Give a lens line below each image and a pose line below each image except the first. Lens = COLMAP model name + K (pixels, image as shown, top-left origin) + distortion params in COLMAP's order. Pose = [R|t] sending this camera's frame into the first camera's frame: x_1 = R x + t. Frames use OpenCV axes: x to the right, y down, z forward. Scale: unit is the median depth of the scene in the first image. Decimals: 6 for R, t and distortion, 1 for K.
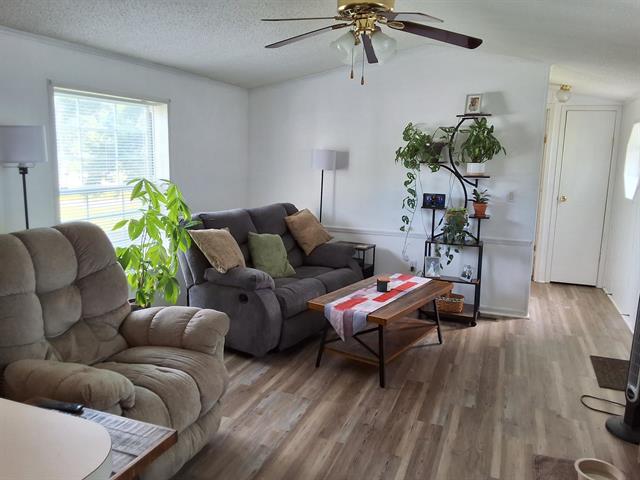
lens RADIAL K [[510.7, 0, 319.6], [0, 510.7, 235.2], [0, 0, 1]] dist [0.127872, -0.203577]
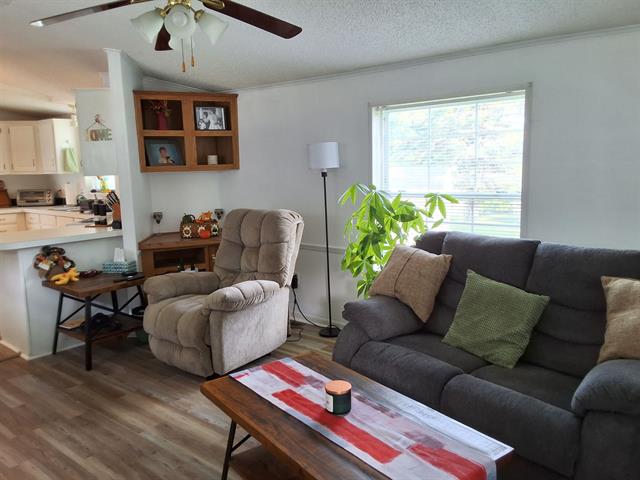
lens RADIAL K [[510.7, 0, 319.6], [0, 510.7, 235.2], [0, 0, 1]] dist [0.127872, -0.203577]
pose [[-0.330055, 0.118789, -0.936458, 0.554148], [-0.128871, 0.977092, 0.169364, -0.139280], [0.935123, 0.176582, -0.307186, 1.020624]]
